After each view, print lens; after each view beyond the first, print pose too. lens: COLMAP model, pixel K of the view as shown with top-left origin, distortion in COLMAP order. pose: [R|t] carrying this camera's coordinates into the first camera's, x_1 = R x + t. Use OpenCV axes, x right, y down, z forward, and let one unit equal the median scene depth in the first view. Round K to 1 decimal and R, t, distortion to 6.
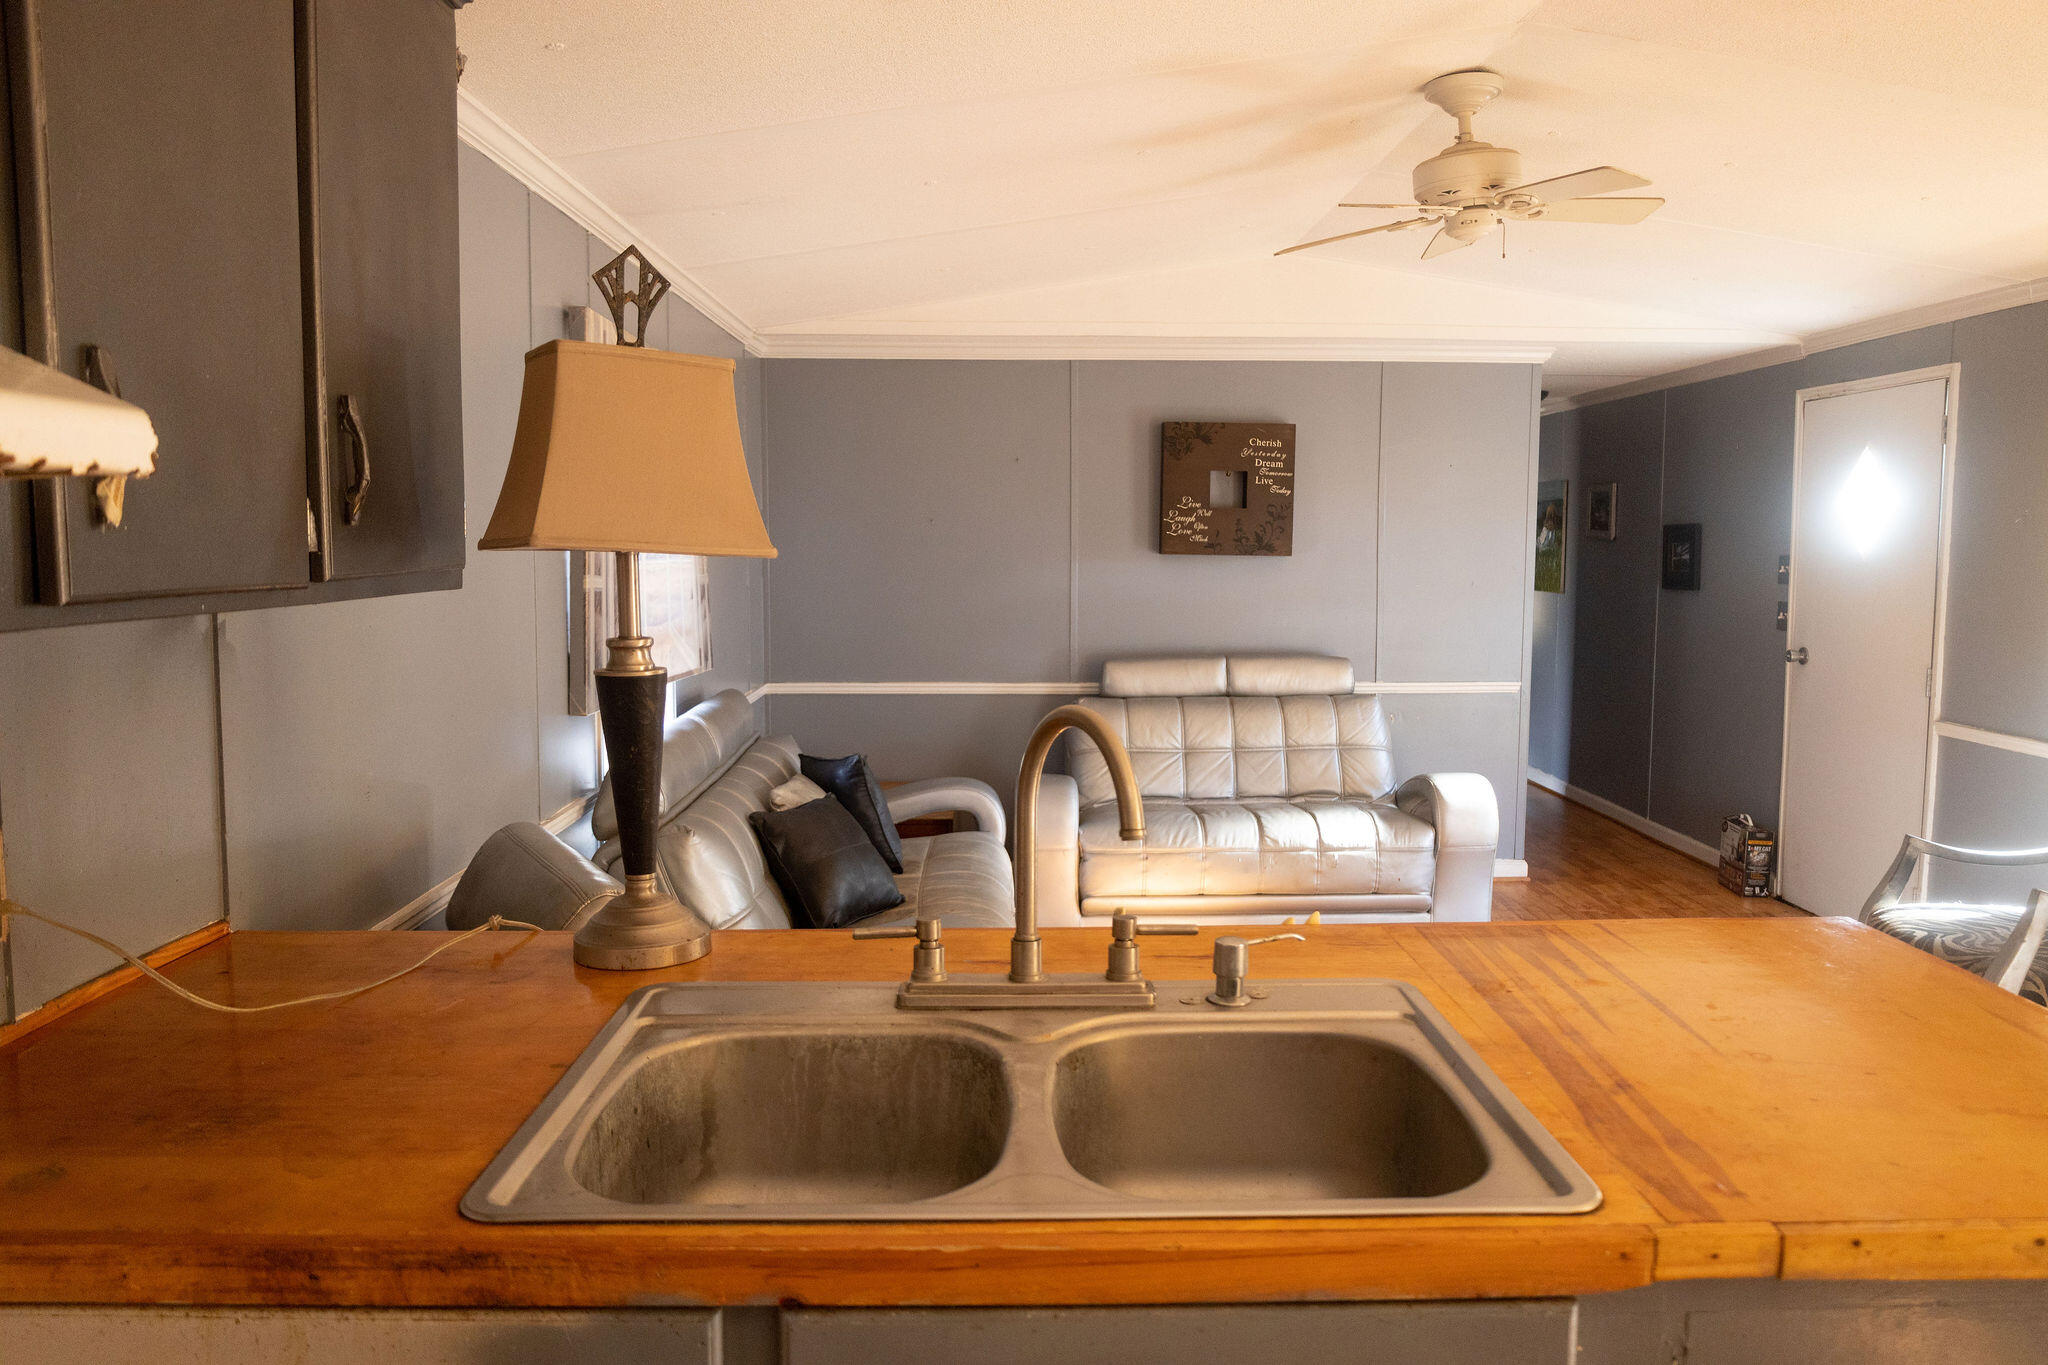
lens RADIAL K [[1454.6, 0, 1026.9], [0, 1454.6, 718.5], [0, 0, 1]] dist [-0.021142, 0.000462]
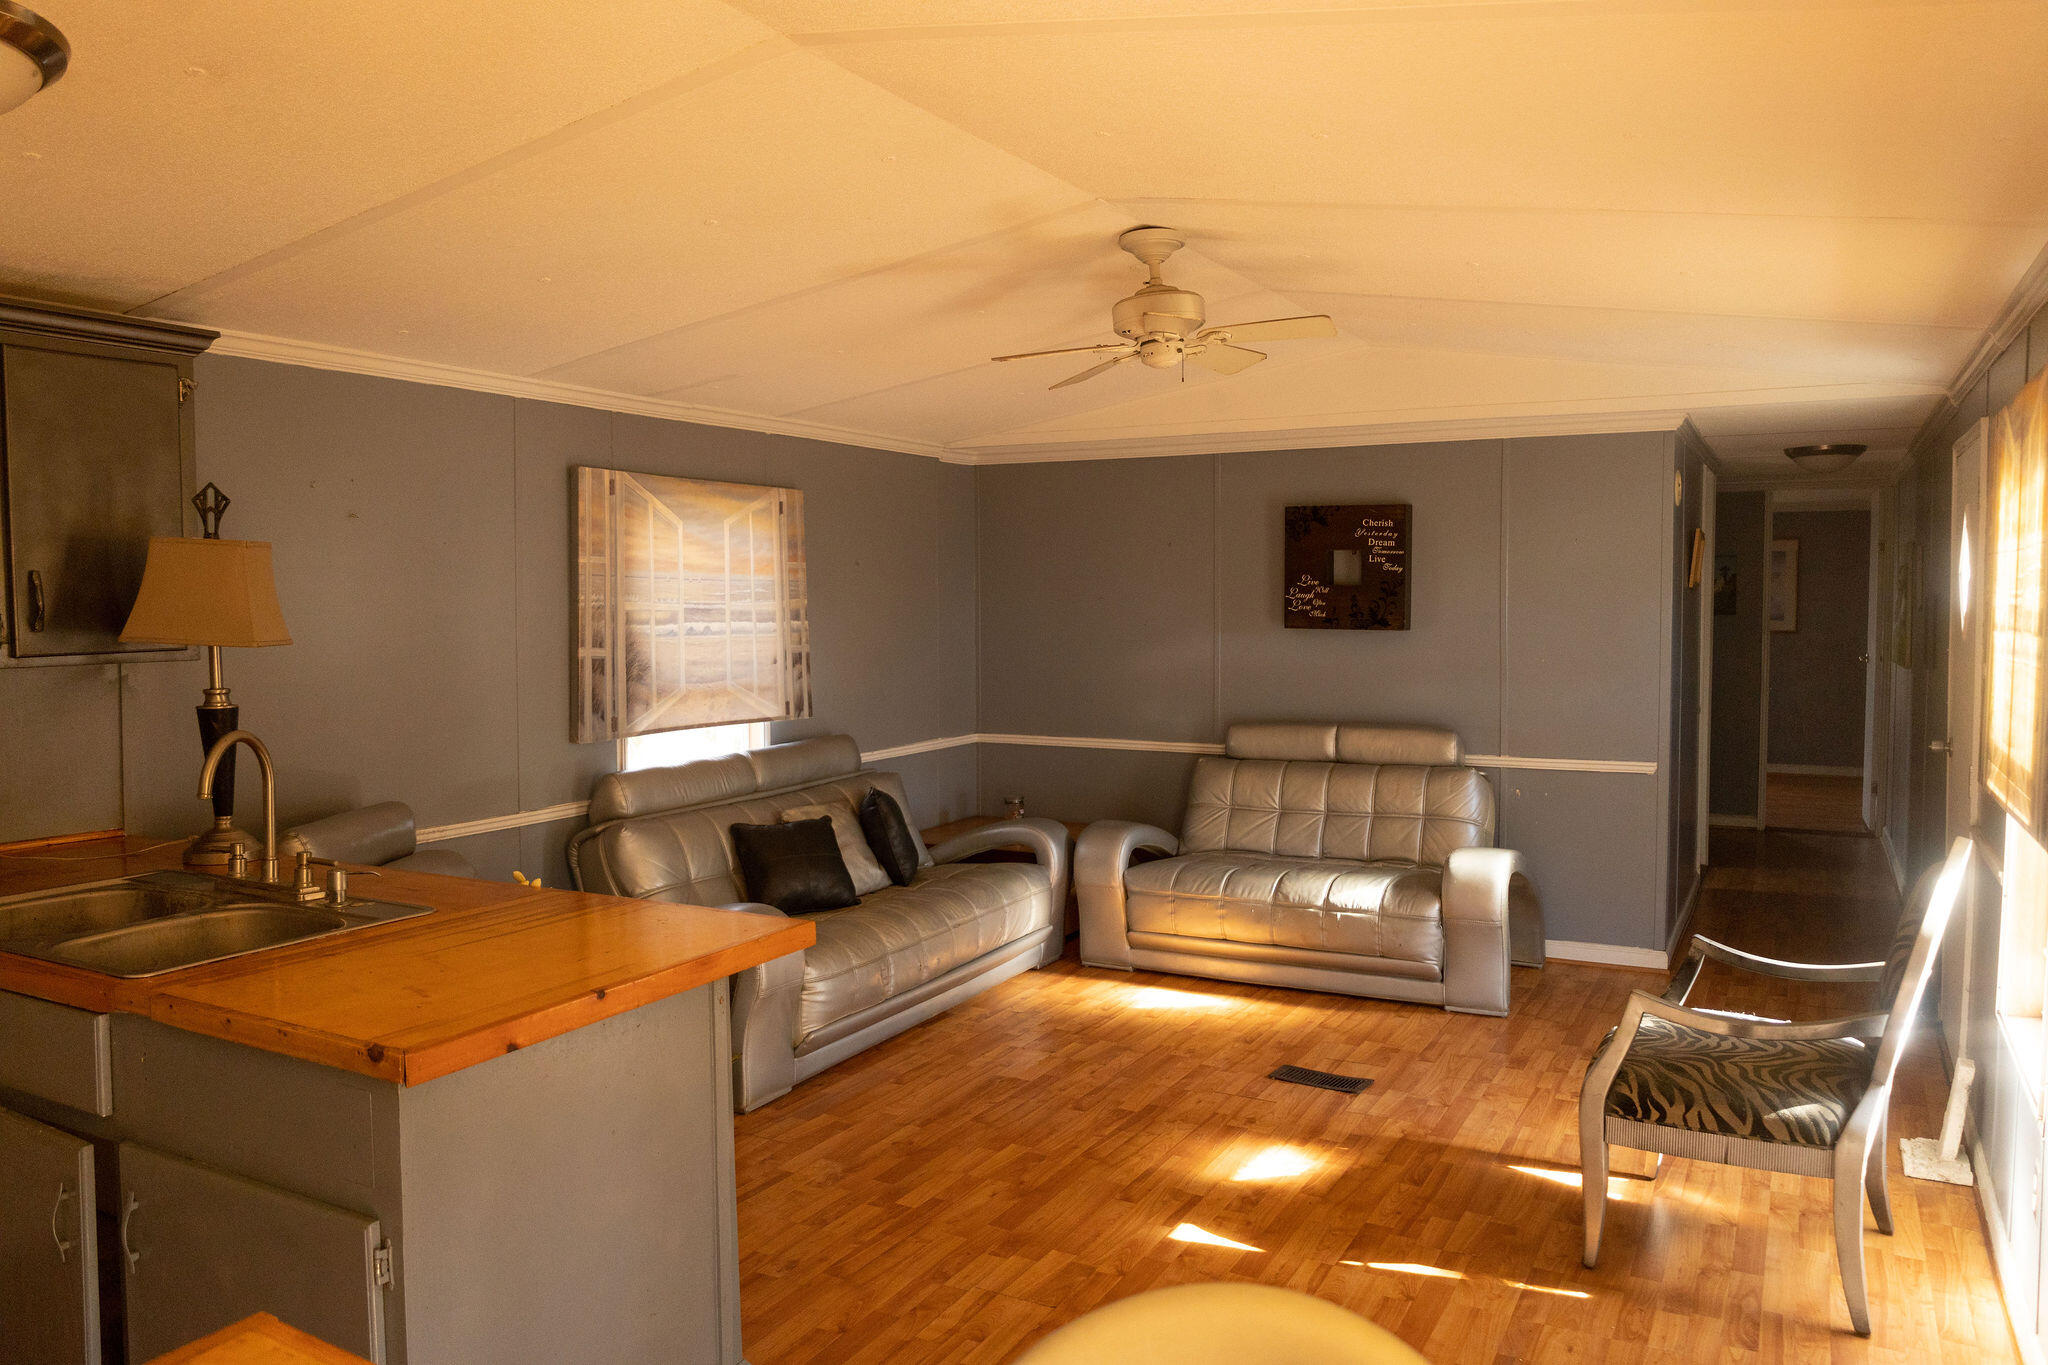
lens RADIAL K [[1454.6, 0, 1026.9], [0, 1454.6, 718.5], [0, 0, 1]] dist [-0.021142, 0.000462]
pose [[0.870268, 0.034532, -0.491366, 0.469296], [-0.054241, 0.998192, -0.025916, -0.007768], [0.489583, 0.049206, 0.870567, -0.031905]]
